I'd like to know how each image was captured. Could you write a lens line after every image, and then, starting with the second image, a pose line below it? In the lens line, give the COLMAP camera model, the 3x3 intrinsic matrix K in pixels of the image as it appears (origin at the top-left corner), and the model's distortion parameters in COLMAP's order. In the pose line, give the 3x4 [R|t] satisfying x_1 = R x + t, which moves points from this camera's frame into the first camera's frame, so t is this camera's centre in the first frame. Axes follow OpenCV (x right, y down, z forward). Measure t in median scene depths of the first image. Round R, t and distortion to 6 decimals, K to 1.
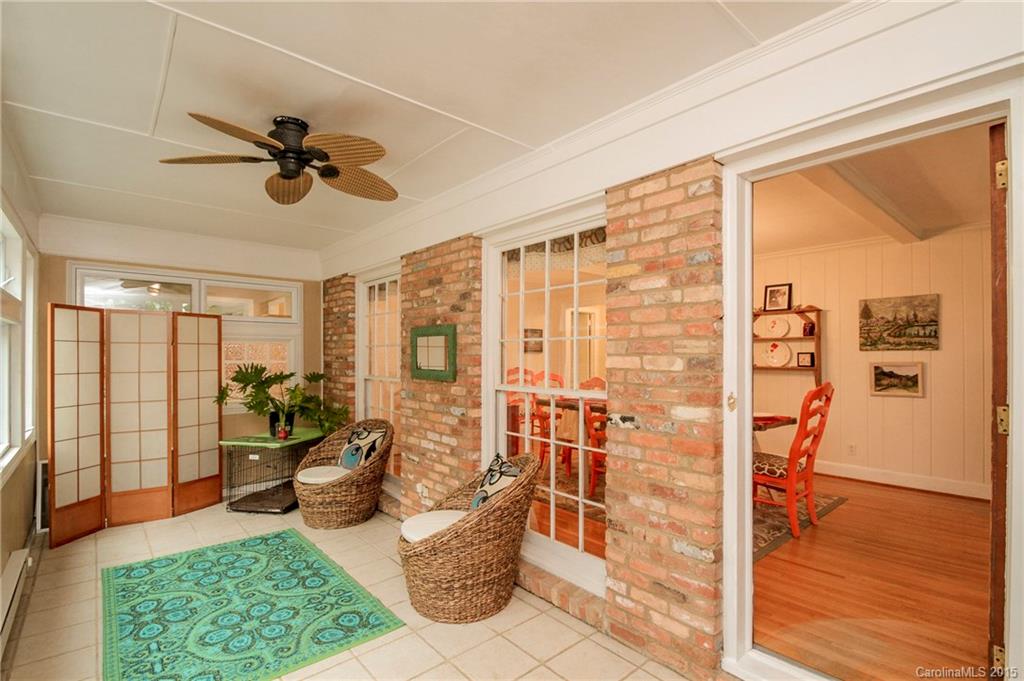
lens RADIAL K [[484.0, 0, 514.6], [0, 484.0, 354.4], [0, 0, 1]] dist [0.017004, -0.019573]
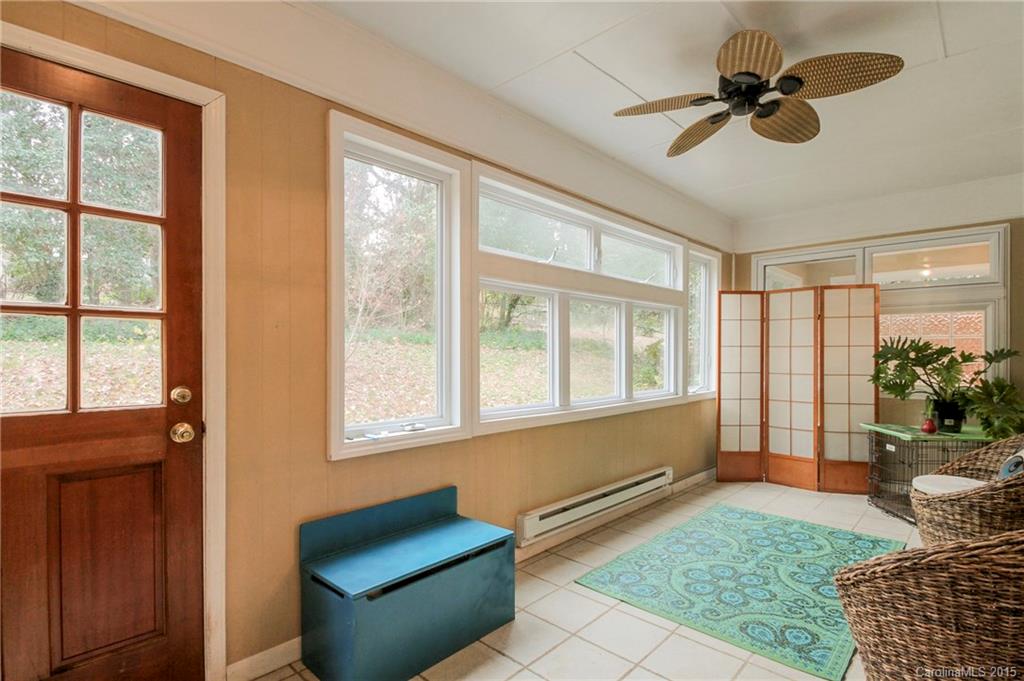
lens RADIAL K [[498.7, 0, 515.5], [0, 498.7, 354.8], [0, 0, 1]] dist [0.000553, -0.000515]
pose [[0.100598, 0.004829, -0.994915, 0.283746], [-0.001521, 0.999988, 0.004700, 0.054552], [0.994926, 0.001040, 0.100604, 0.305732]]
